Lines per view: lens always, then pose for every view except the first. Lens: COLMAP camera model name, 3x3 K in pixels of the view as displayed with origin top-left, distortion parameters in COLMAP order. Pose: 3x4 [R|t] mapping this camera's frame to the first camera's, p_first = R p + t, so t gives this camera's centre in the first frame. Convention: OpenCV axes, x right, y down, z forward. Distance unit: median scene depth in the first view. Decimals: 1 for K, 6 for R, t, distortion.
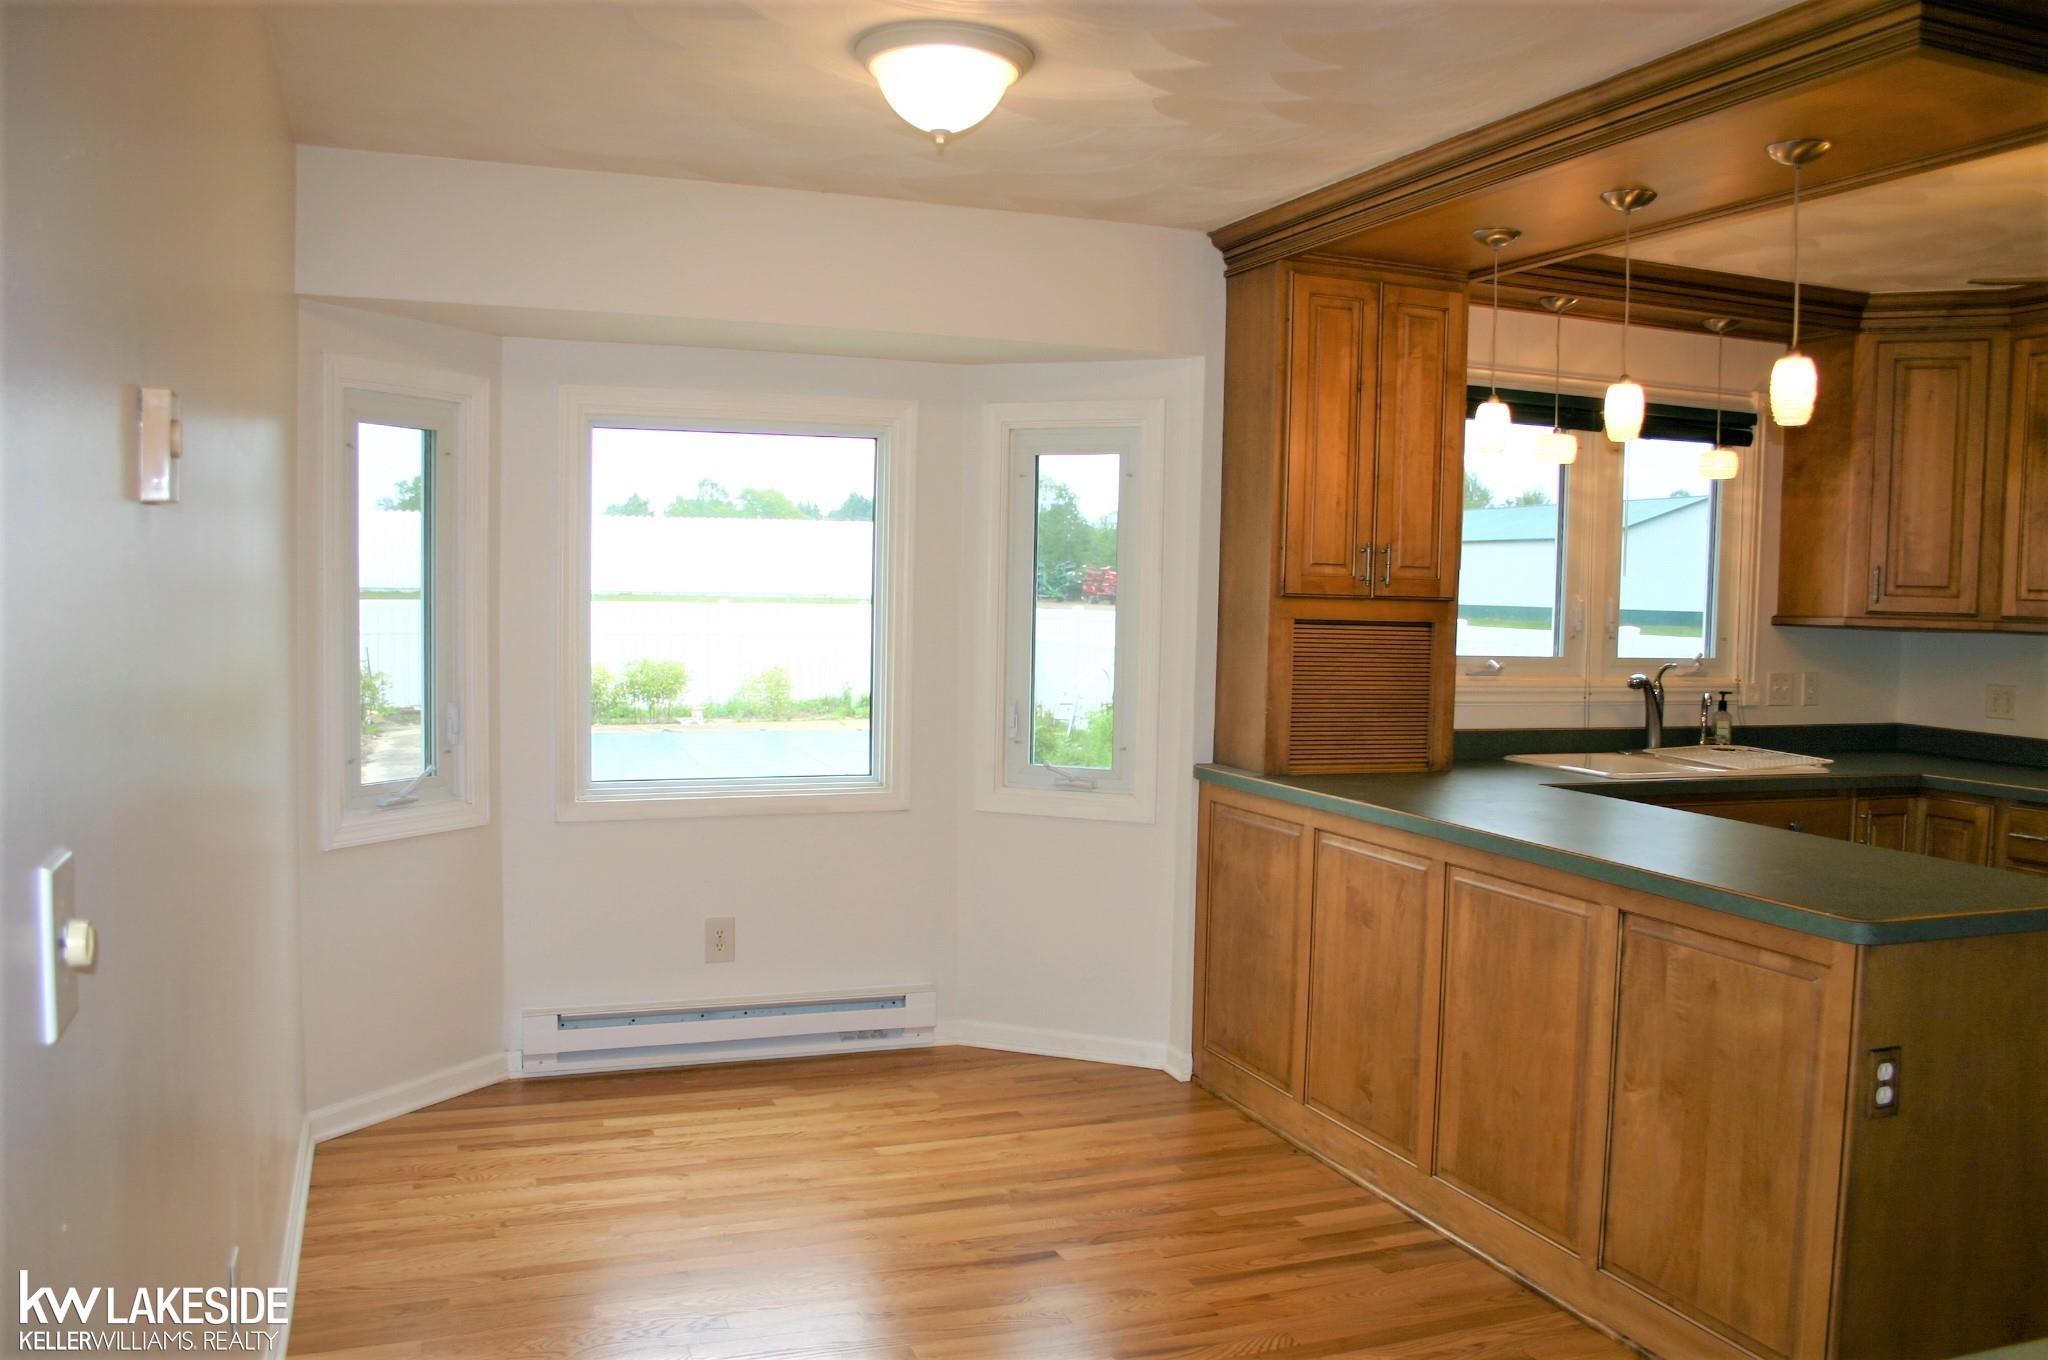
lens RADIAL K [[1643.9, 0, 1023.1], [0, 1643.9, 689.8], [0, 0, 1]] dist [-0.121080, 0.033350]
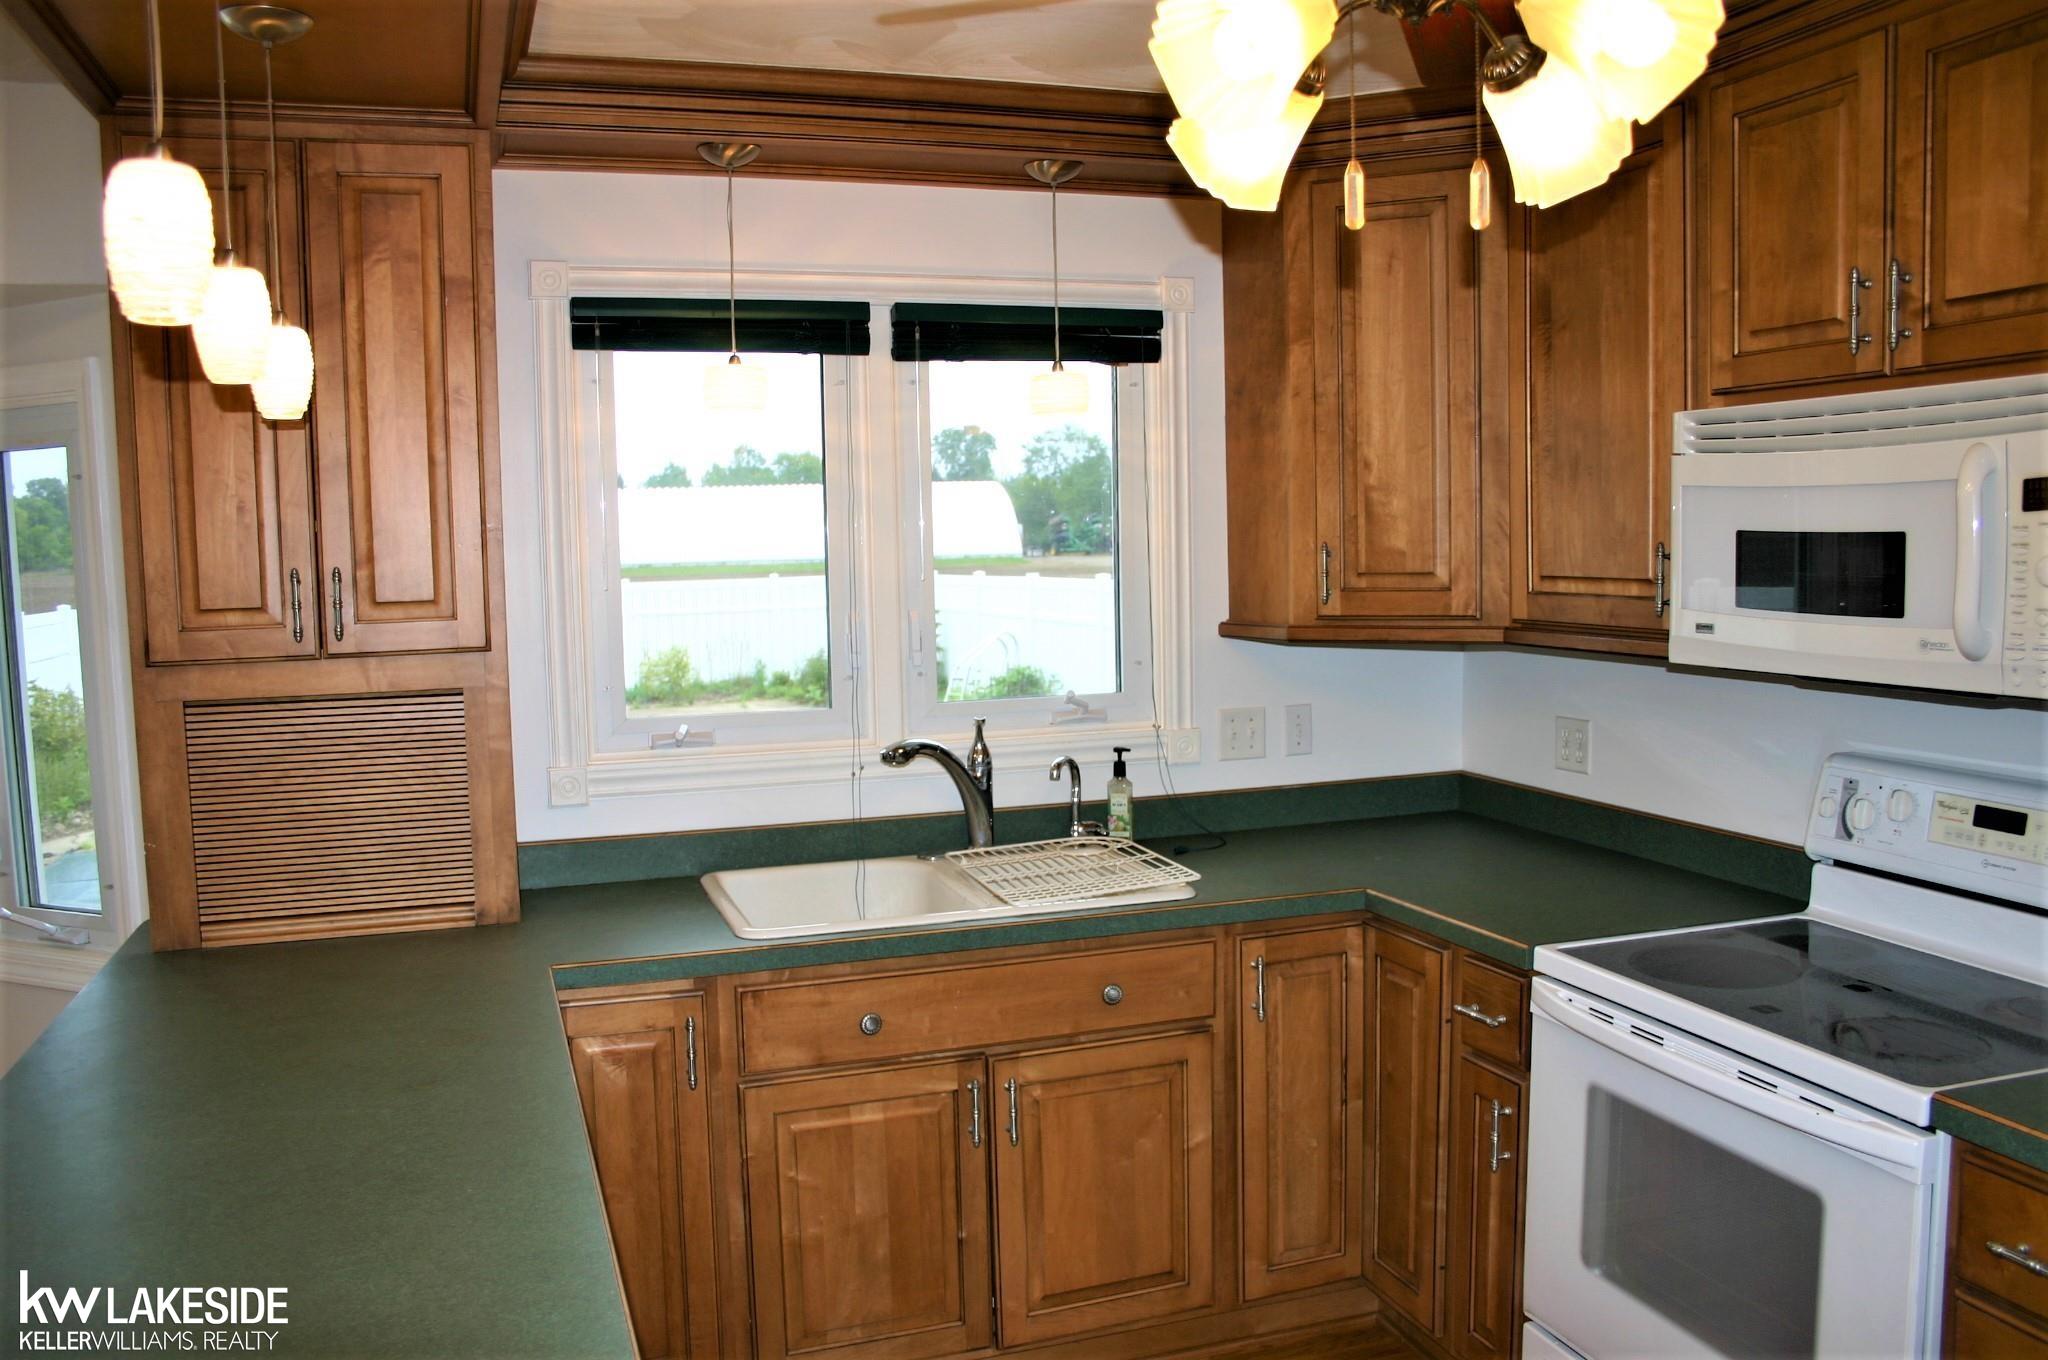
lens RADIAL K [[1643.9, 0, 1023.8], [0, 1643.9, 694.1], [0, 0, 1]] dist [-0.121080, 0.033350]
pose [[0.998514, -0.041967, -0.034765, 0.434377], [0.043022, 0.998618, 0.030184, -0.043039], [0.033450, -0.031635, 0.998940, 0.353397]]
